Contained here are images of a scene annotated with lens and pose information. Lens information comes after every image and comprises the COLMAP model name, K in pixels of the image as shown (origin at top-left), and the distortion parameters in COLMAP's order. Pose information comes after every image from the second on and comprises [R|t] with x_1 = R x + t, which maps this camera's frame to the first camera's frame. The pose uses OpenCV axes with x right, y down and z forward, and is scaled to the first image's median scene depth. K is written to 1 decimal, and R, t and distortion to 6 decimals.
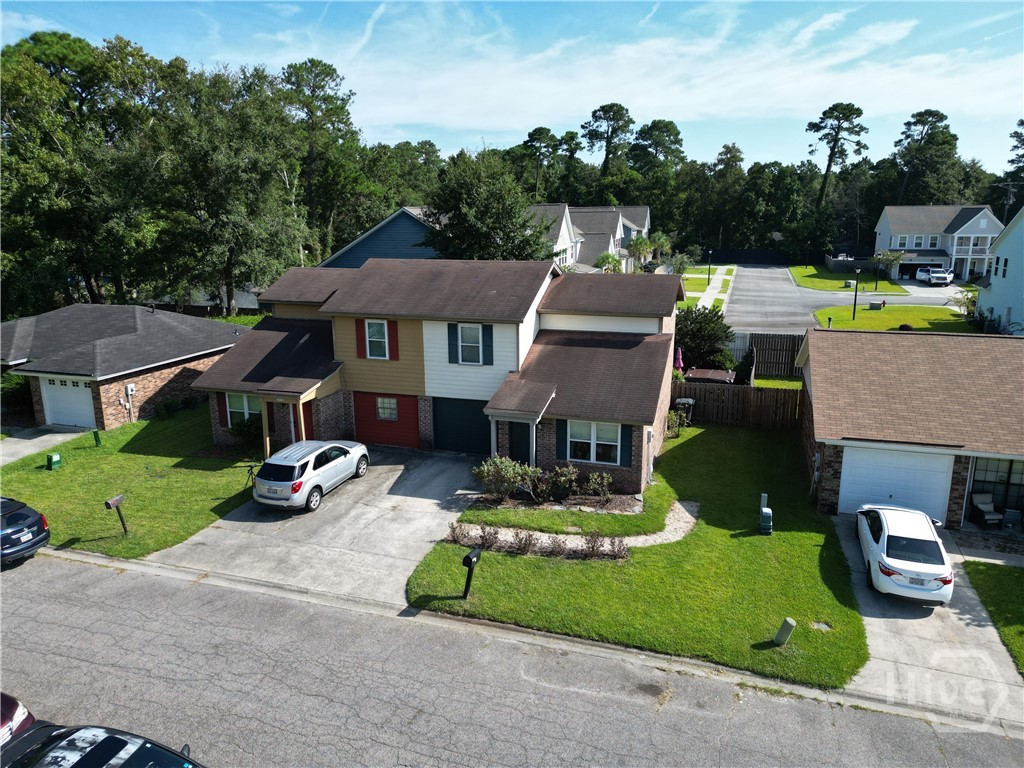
lens RADIAL K [[715.7, 0, 510.4], [0, 715.7, 376.7], [0, 0, 1]] dist [0.060656, -0.051888]
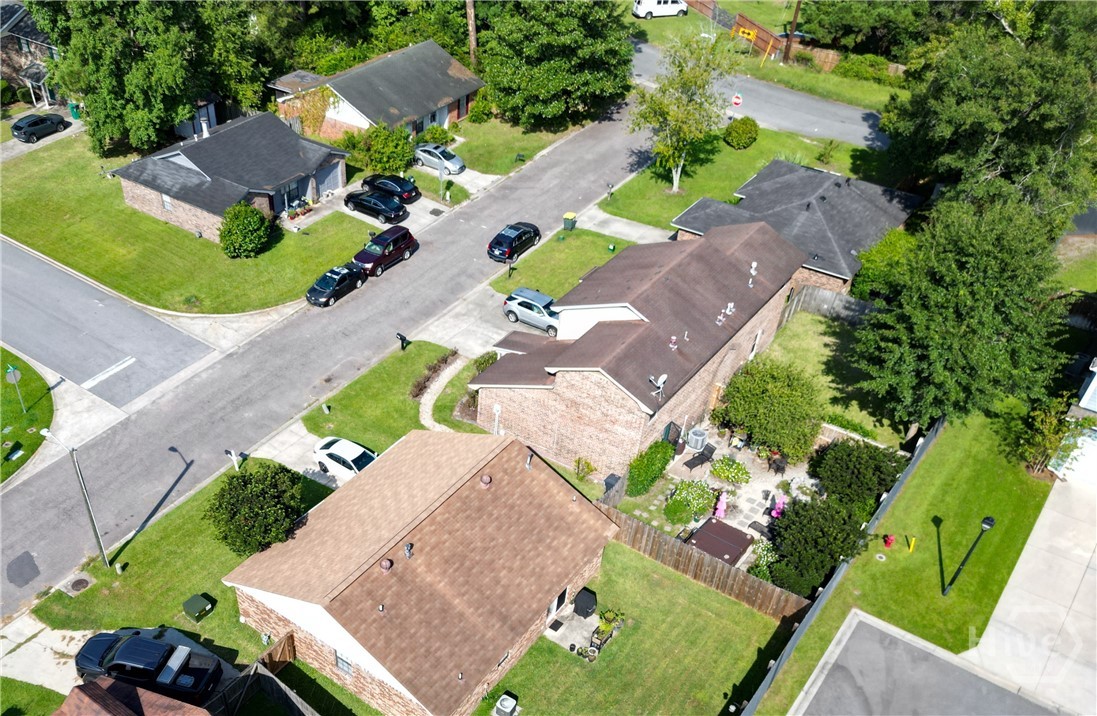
lens RADIAL K [[976.8, 0, 405.8], [0, 976.8, 519.1], [0, 0, 1]] dist [0.057360, -0.057854]
pose [[-0.349193, 0.647956, -0.676917, 1.681773], [-0.200488, 0.654001, 0.729444, -1.145720], [0.915352, 0.390430, -0.098465, 1.035438]]
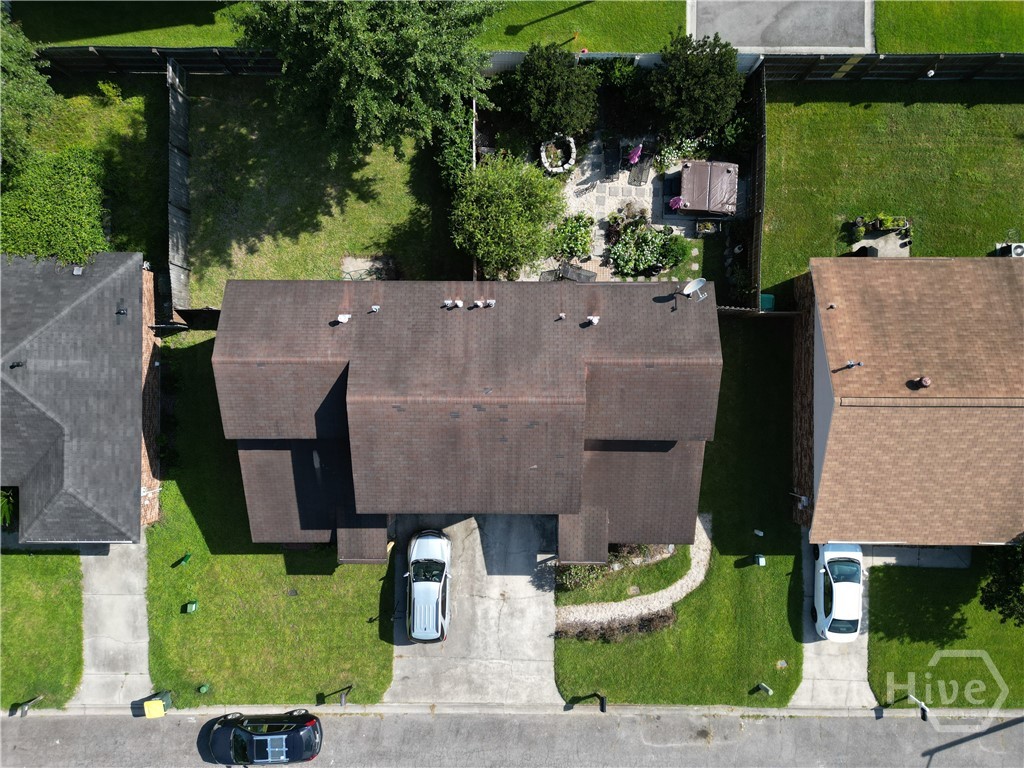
lens RADIAL K [[715.7, 0, 510.9], [0, 715.7, 375.7], [0, 0, 1]] dist [0.060656, -0.051888]
pose [[0.952368, -0.304927, 0.003973, -0.020229], [0.068254, 0.225837, 0.971771, -1.089623], [-0.297216, -0.925212, 0.235893, 0.914757]]
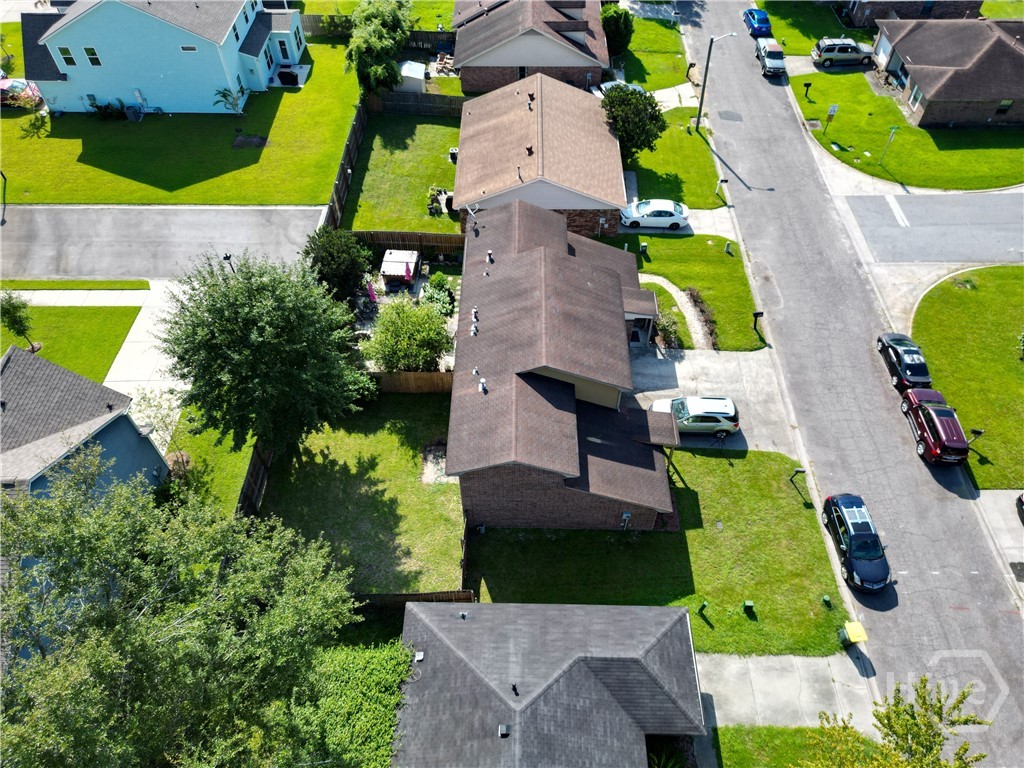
lens RADIAL K [[715.7, 0, 503.4], [0, 715.7, 382.4], [0, 0, 1]] dist [0.060656, -0.051888]
pose [[-0.286787, -0.731863, 0.618167, -0.988862], [0.228695, 0.574313, 0.786043, -1.155325], [-0.930297, 0.366798, 0.002668, 1.242991]]
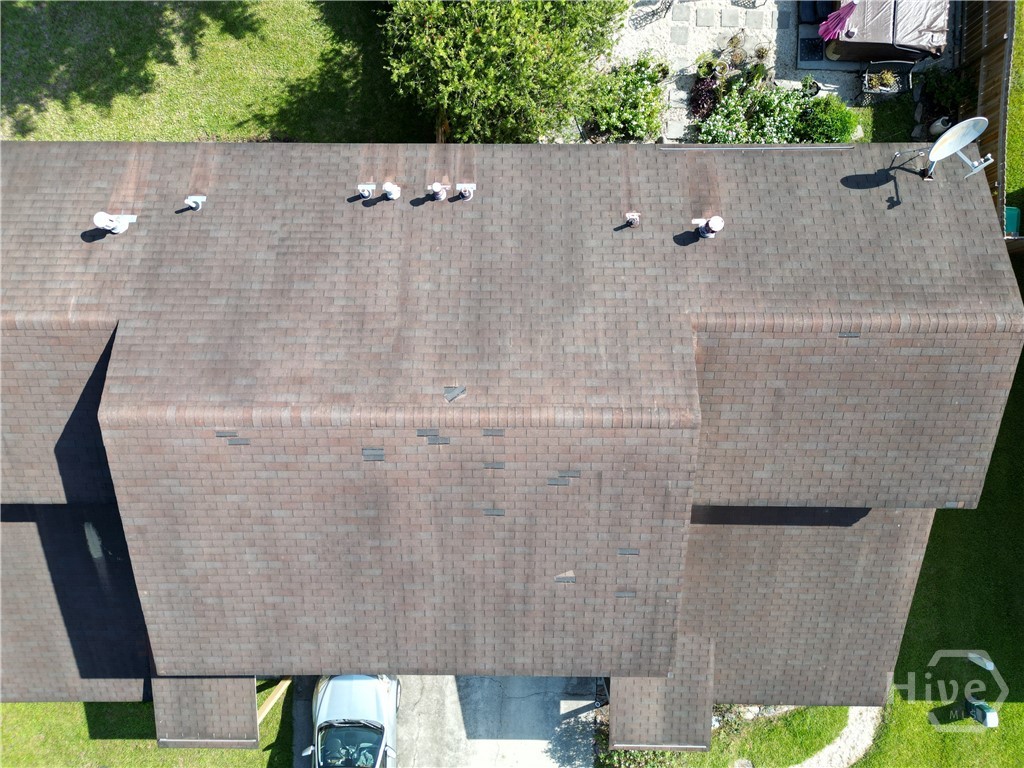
lens RADIAL K [[715.7, 0, 509.9], [0, 715.7, 379.2], [0, 0, 1]] dist [0.060656, -0.051888]
pose [[0.952285, -0.305202, 0.002261, -0.022025], [0.068548, 0.221091, 0.972841, -0.546133], [-0.297413, -0.926267, 0.231463, 1.037273]]
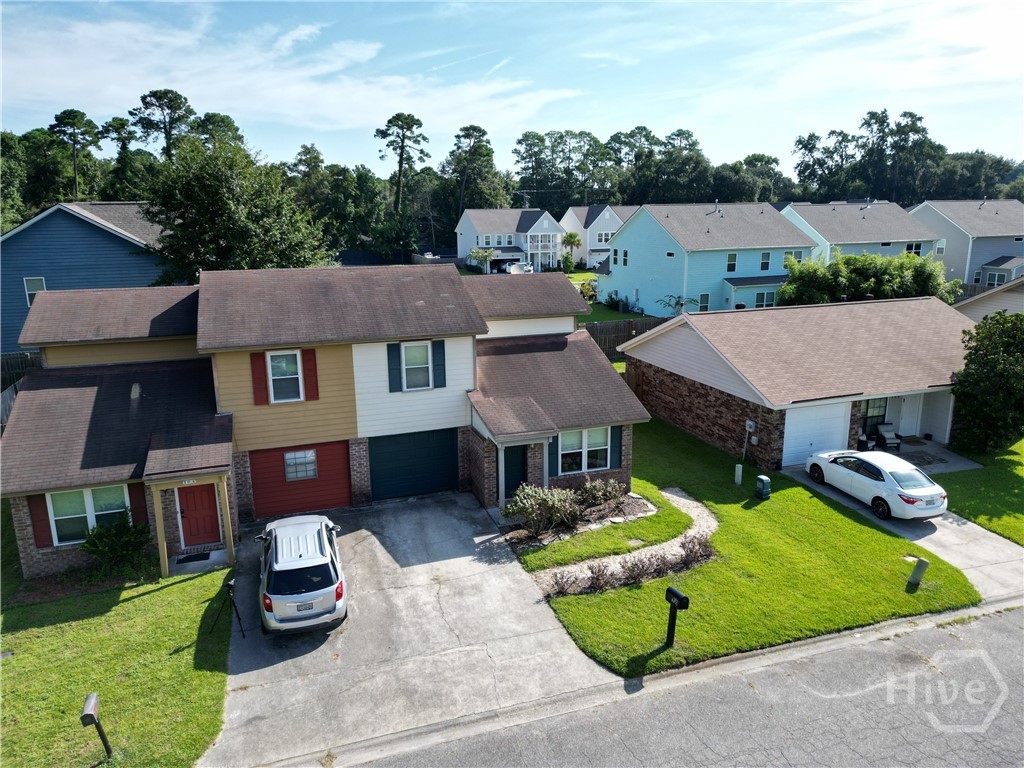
lens RADIAL K [[715.7, 0, 509.2], [0, 715.7, 381.9], [0, 0, 1]] dist [0.060656, -0.051888]
pose [[0.800177, -0.140269, 0.583130, -0.456595], [0.138478, 0.989205, 0.047928, -0.052122], [-0.583558, 0.042400, 0.810964, 0.258751]]
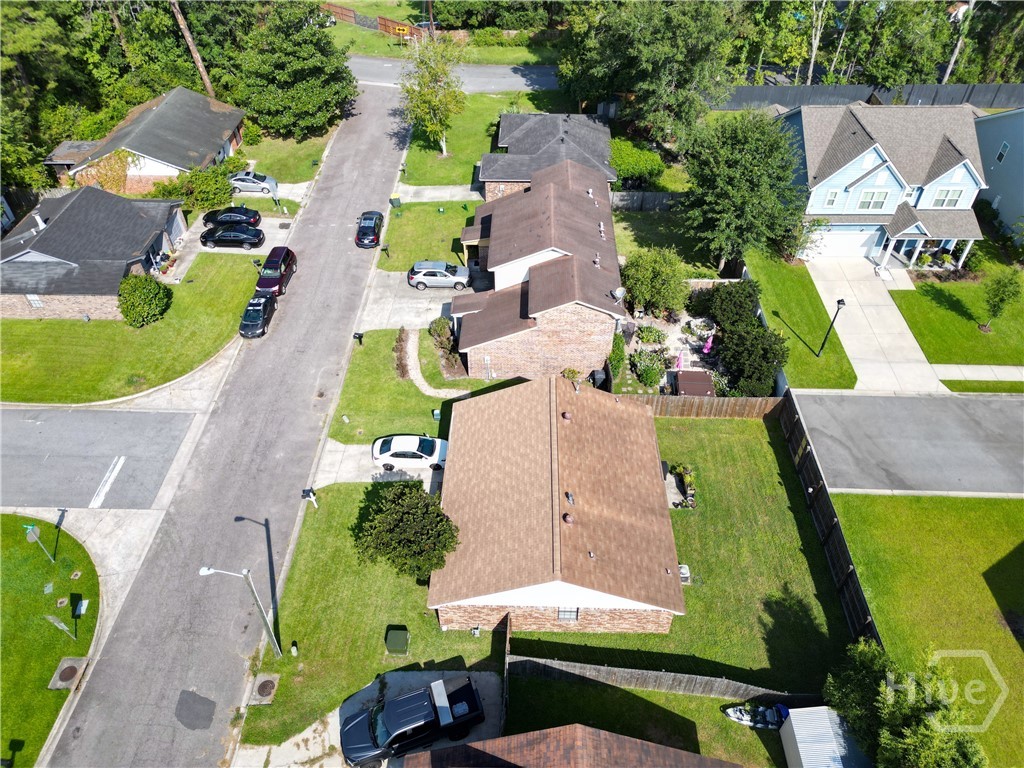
lens RADIAL K [[715.7, 0, 514.9], [0, 715.7, 389.8], [0, 0, 1]] dist [0.060656, -0.051888]
pose [[0.284614, 0.666385, -0.689148, 1.440241], [-0.212614, 0.744856, 0.632444, -0.978263], [0.934767, -0.033480, 0.353679, 0.375905]]
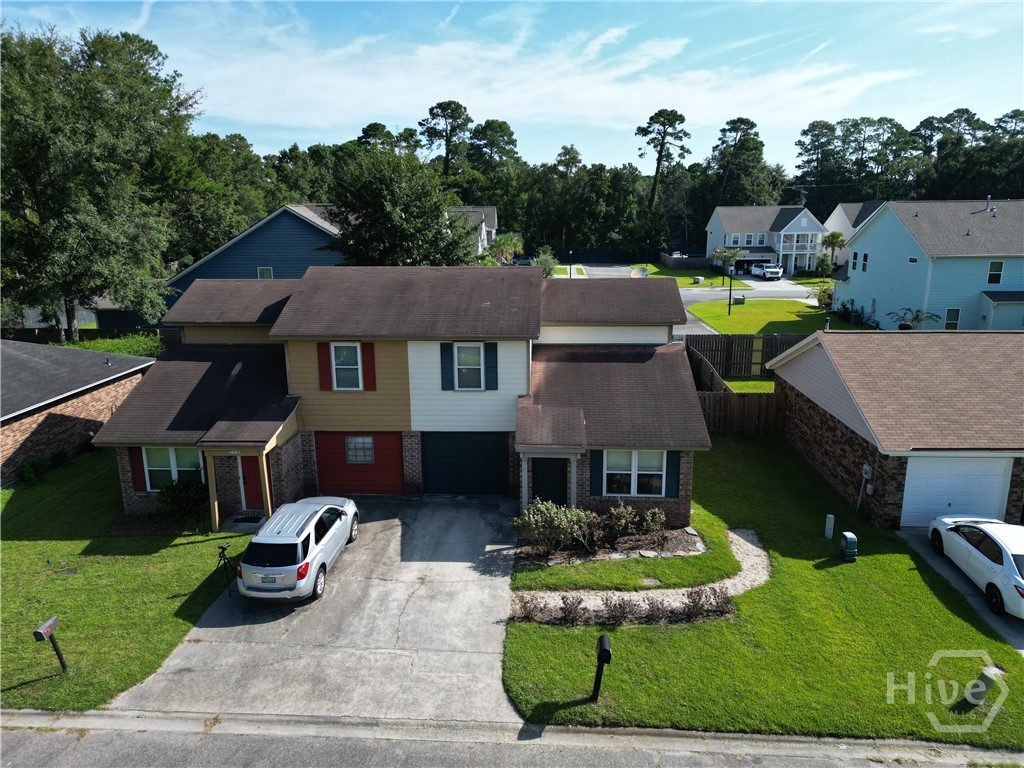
lens RADIAL K [[715.7, 0, 510.1], [0, 715.7, 380.6], [0, 0, 1]] dist [0.060656, -0.051888]
pose [[0.967360, -0.060035, 0.246191, -0.216071], [0.058985, 0.998191, 0.011643, -0.036018], [-0.246445, 0.003259, 0.969151, 0.172105]]
